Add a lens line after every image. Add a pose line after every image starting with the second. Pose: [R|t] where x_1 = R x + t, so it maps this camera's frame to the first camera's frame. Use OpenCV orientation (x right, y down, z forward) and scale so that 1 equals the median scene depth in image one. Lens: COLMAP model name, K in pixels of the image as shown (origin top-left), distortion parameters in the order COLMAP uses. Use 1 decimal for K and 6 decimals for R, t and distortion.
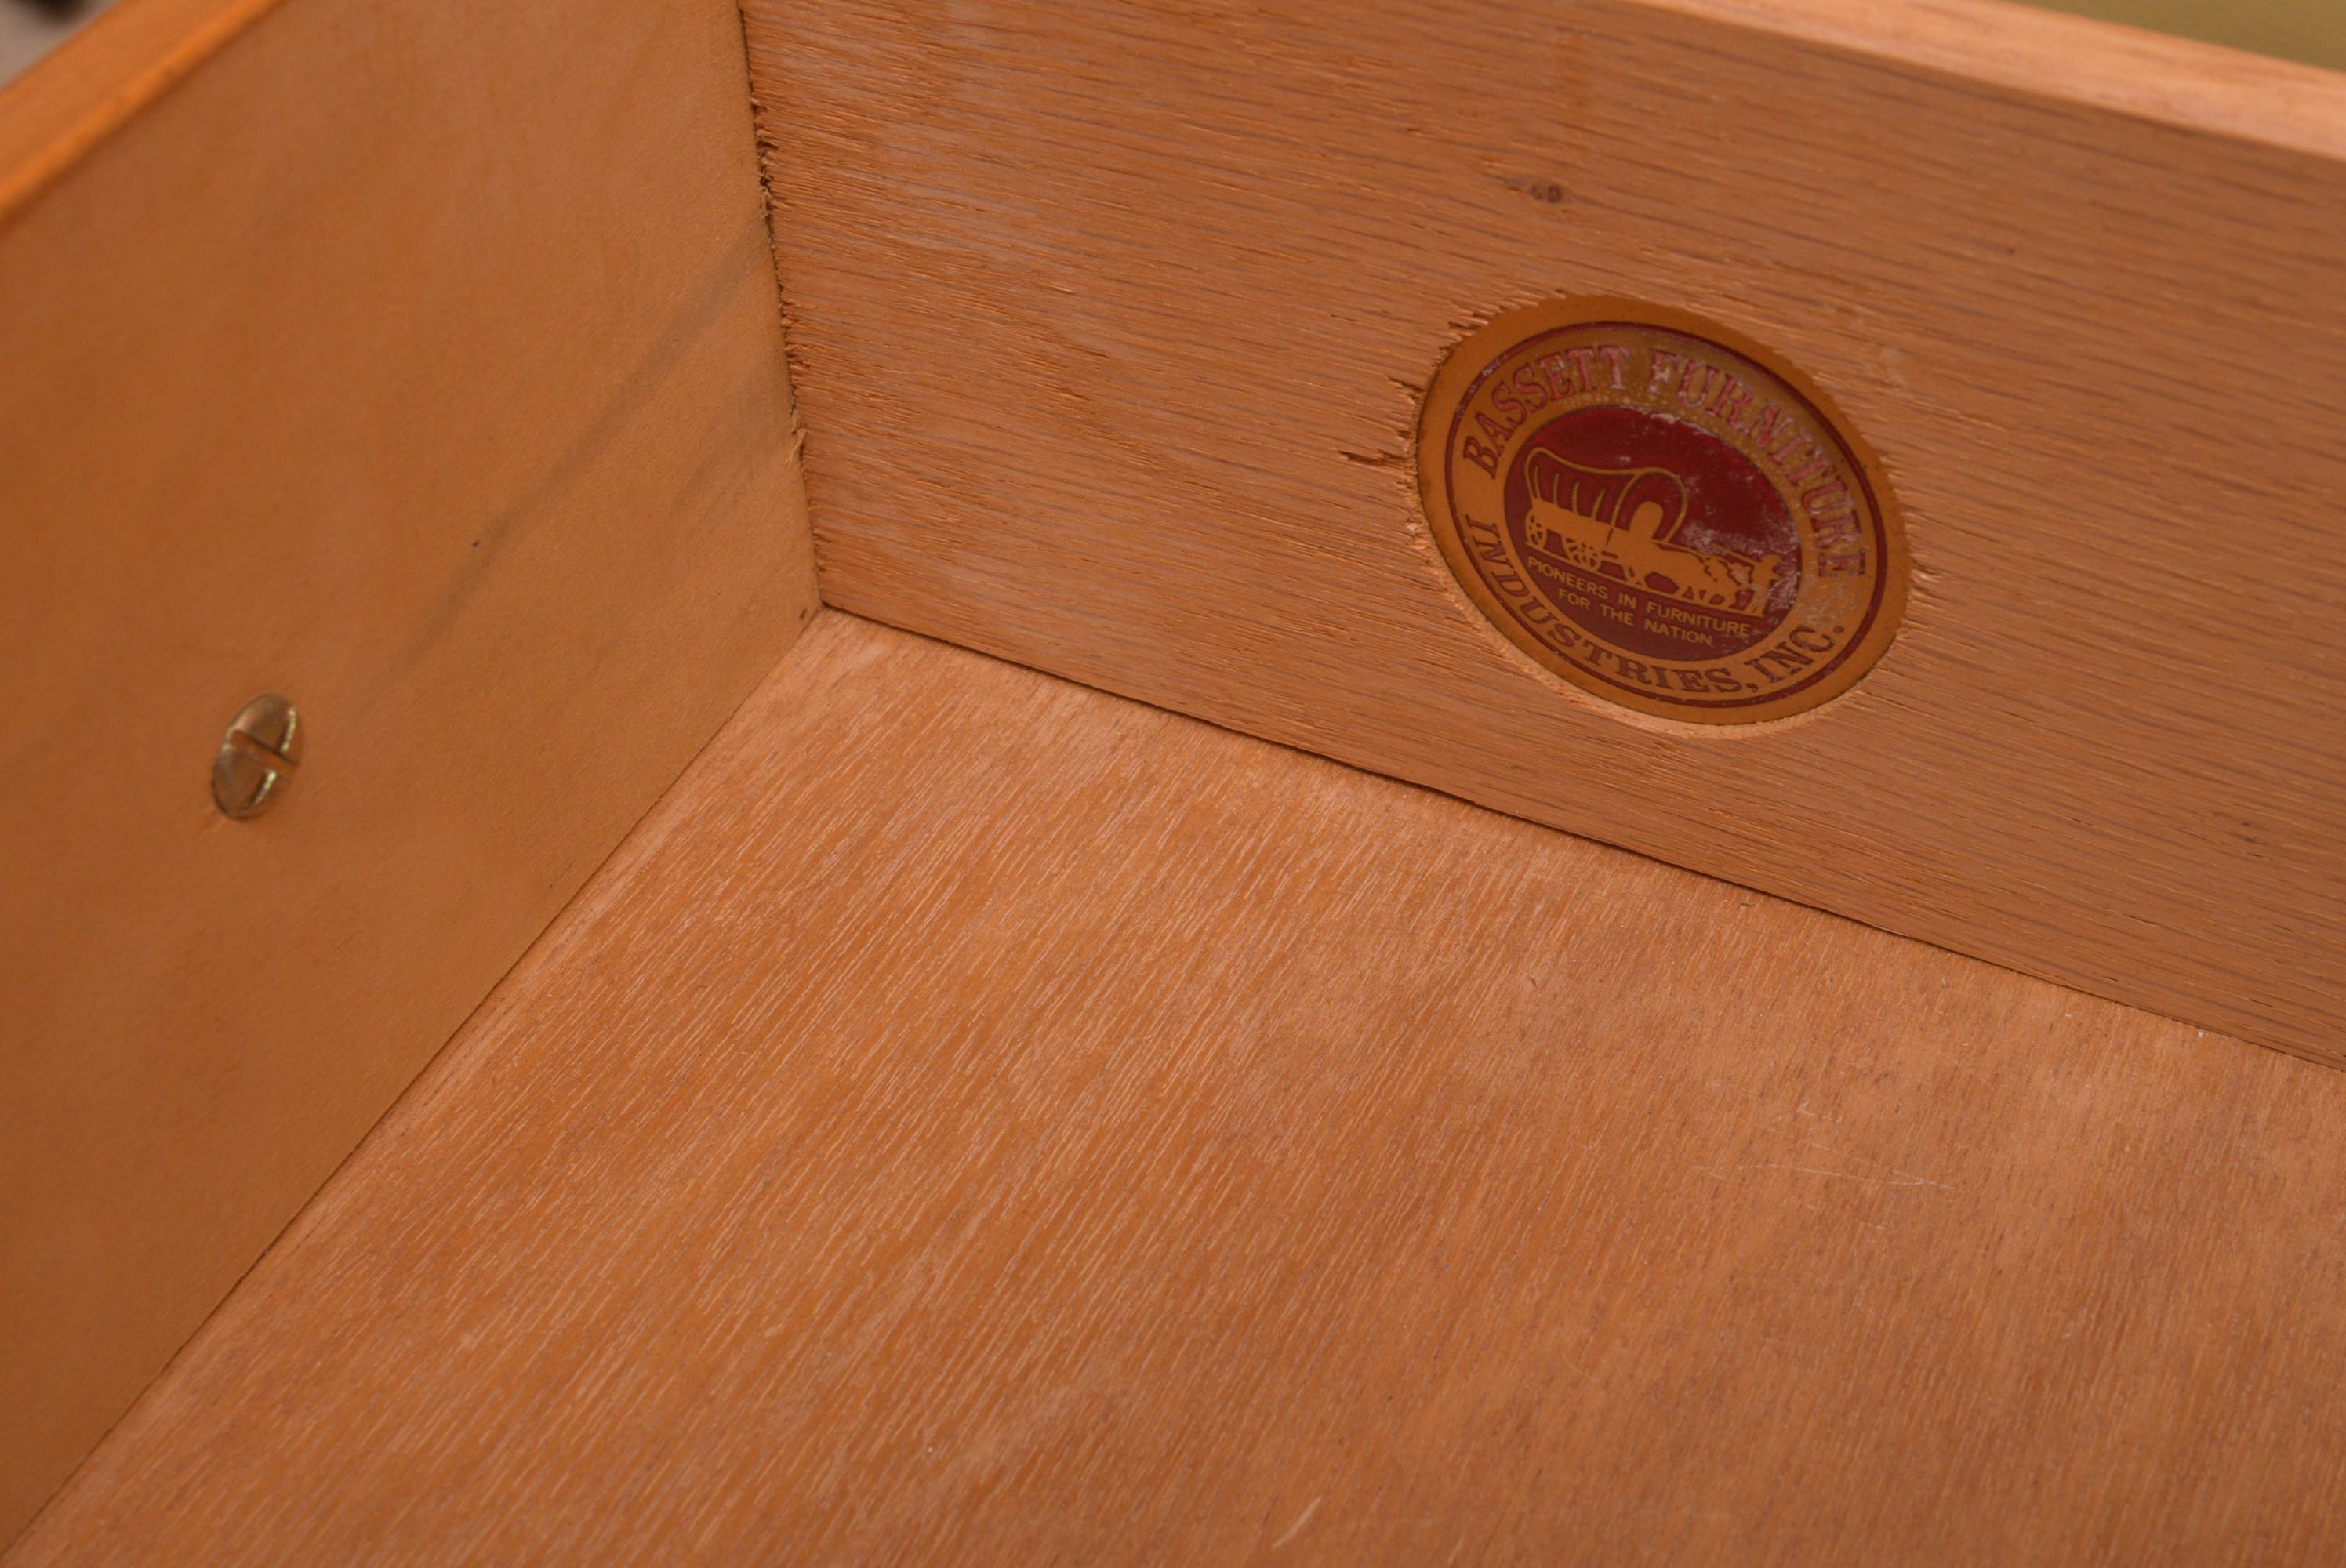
lens RADIAL K [[3690.5, 0, 1173.8], [0, 3690.5, 797.0], [0, 0, 1]] dist [-0.022309, 0.000000]
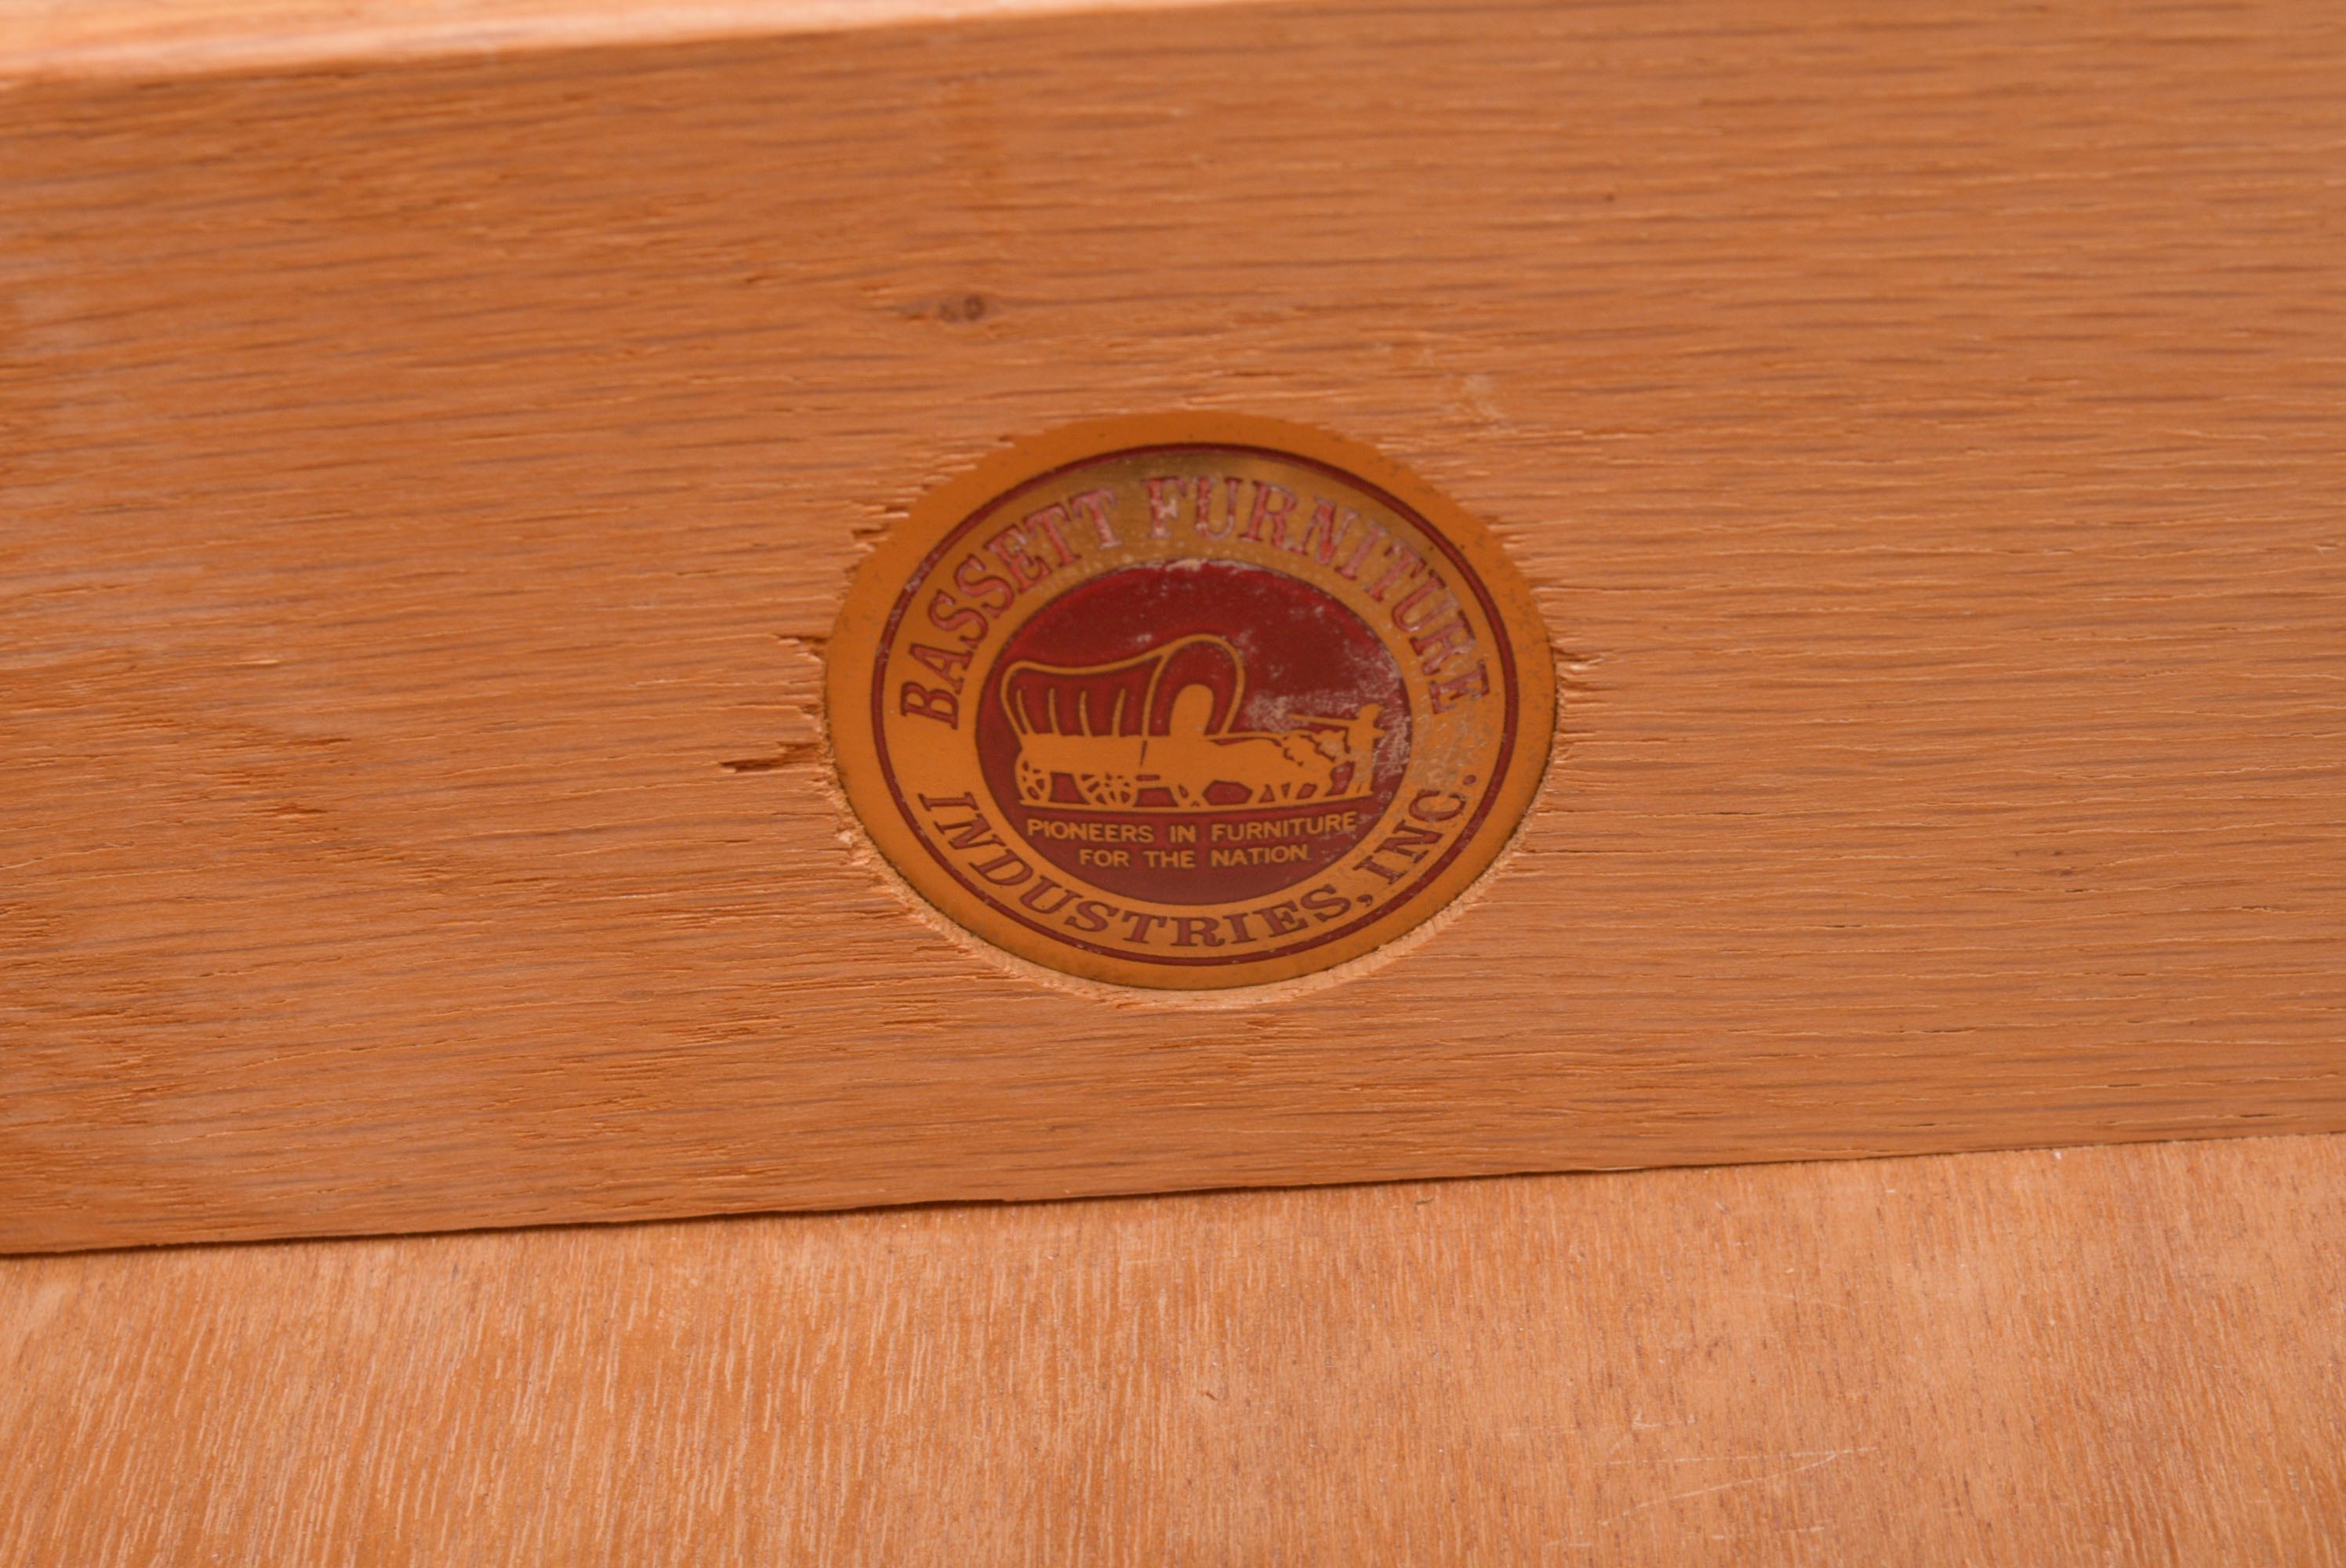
lens RADIAL K [[5572.6, 0, 1170.5], [0, 5572.6, 776.9], [0, 0, 1]] dist [-0.021459, 0.000000]
pose [[0.893810, -0.292030, 0.340326, -0.245665], [0.333637, 0.940135, -0.069524, 0.010888], [-0.299649, 0.175687, 0.937734, -0.017515]]
